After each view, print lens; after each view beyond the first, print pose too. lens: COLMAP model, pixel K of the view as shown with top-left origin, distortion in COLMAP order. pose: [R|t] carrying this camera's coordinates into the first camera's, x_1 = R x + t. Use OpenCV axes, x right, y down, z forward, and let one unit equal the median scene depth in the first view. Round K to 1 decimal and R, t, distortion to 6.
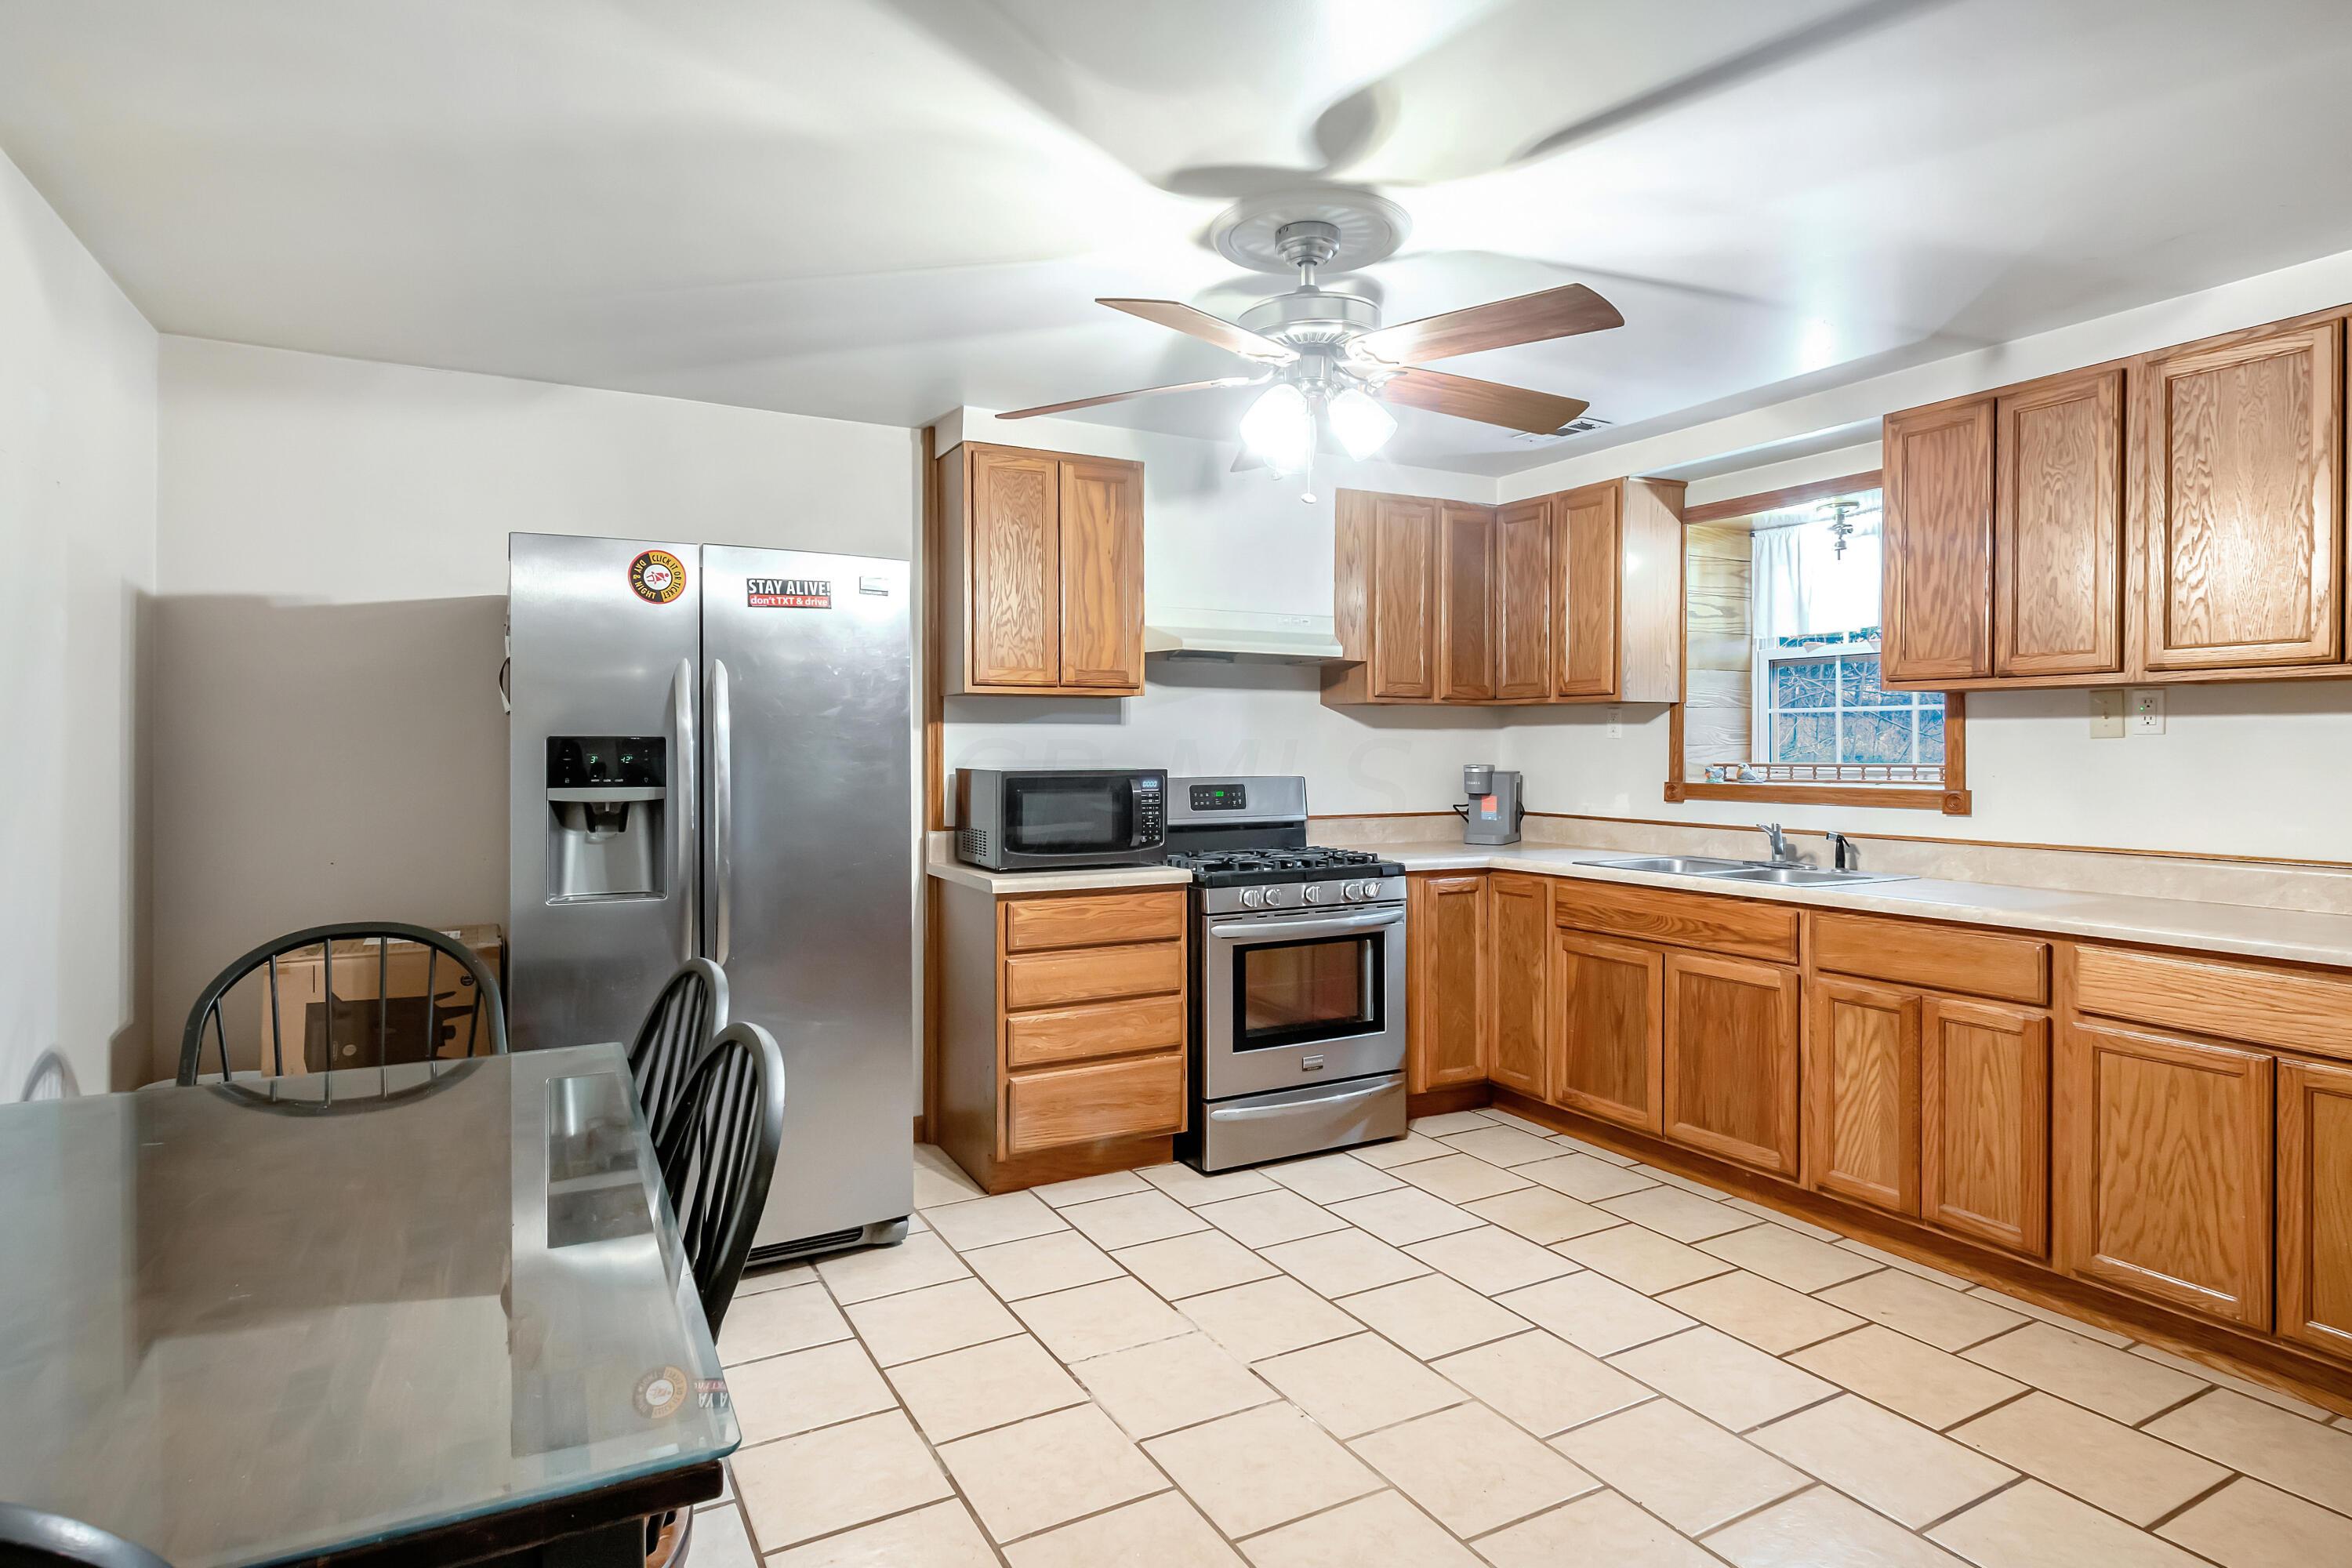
lens RADIAL K [[1249.8, 0, 1177.4], [0, 1249.8, 755.8], [0, 0, 1]] dist [0.004937, -0.003999]
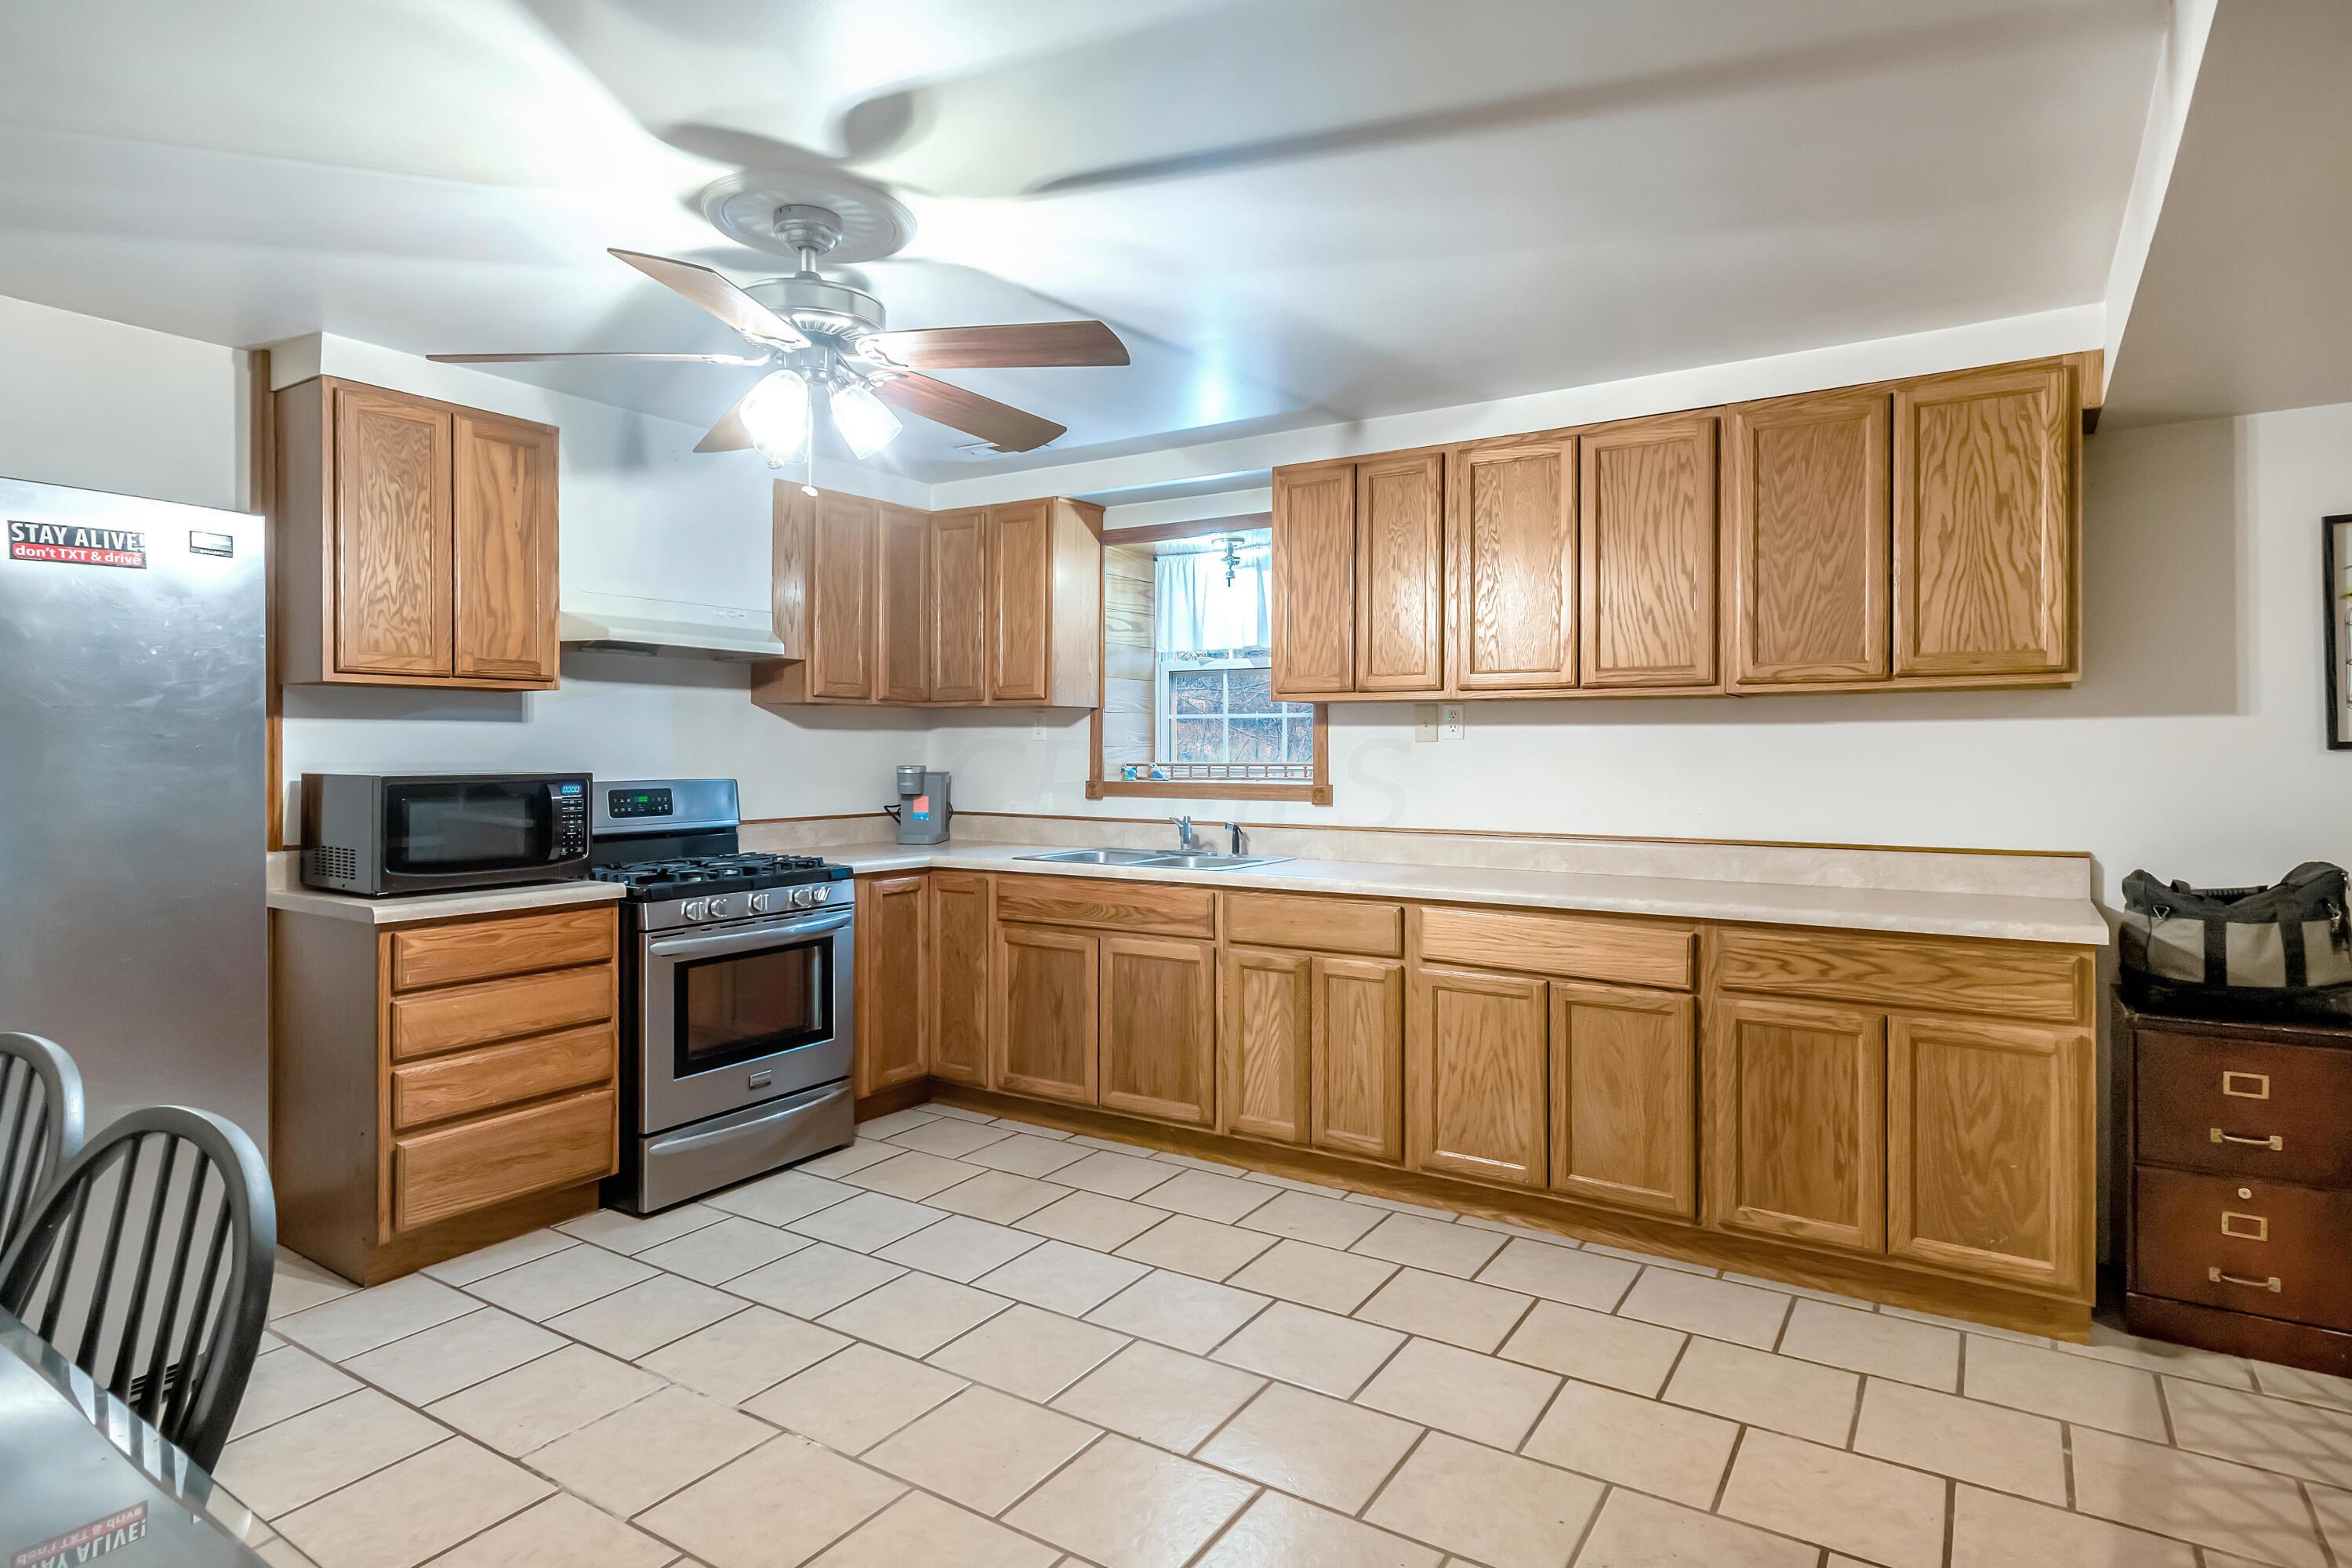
lens RADIAL K [[1249.8, 0, 1179.9], [0, 1249.8, 748.6], [0, 0, 1]] dist [0.004937, -0.003999]
pose [[0.877113, 0.001325, 0.480282, -0.076808], [0.001671, 0.999982, -0.005811, -0.000607], [-0.480281, 0.005899, 0.877095, 0.010556]]
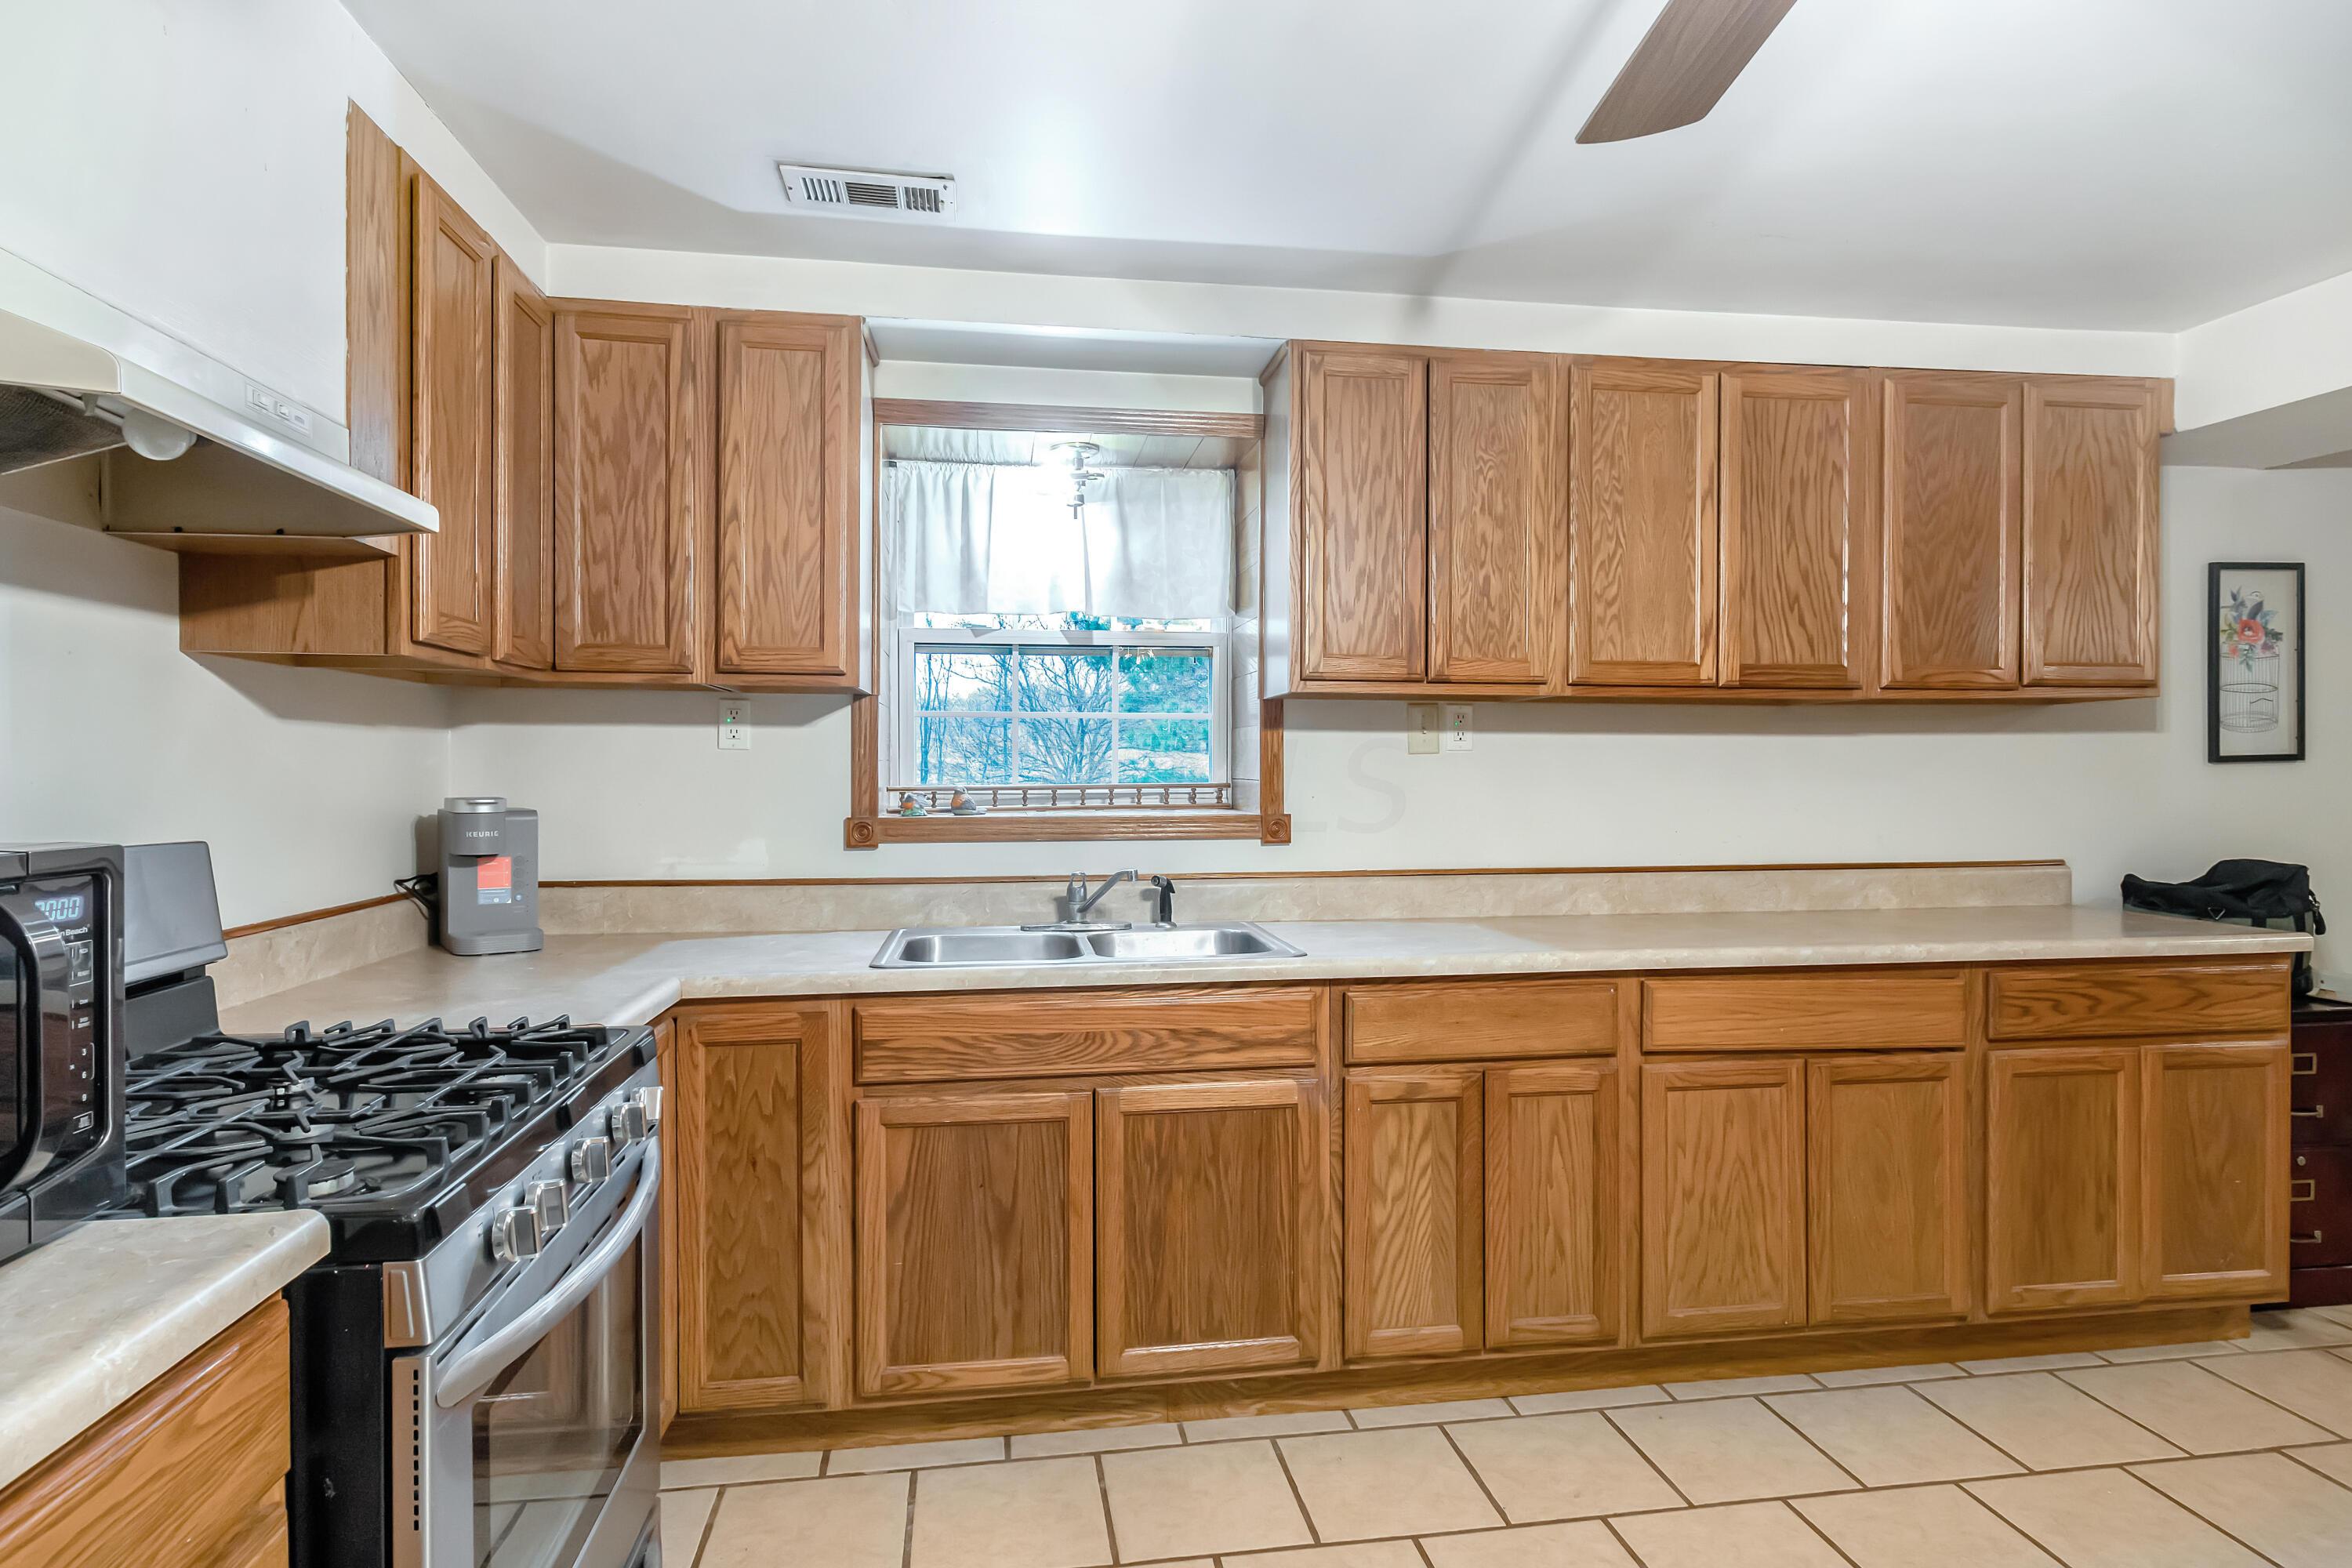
lens RADIAL K [[1249.8, 0, 1184.6], [0, 1249.8, 781.0], [0, 0, 1]] dist [0.004937, -0.003999]
pose [[0.343923, -0.011154, 0.938931, -0.194326], [0.006803, 0.999933, 0.009387, -0.003569], [-0.938973, 0.003159, 0.343976, 0.783787]]
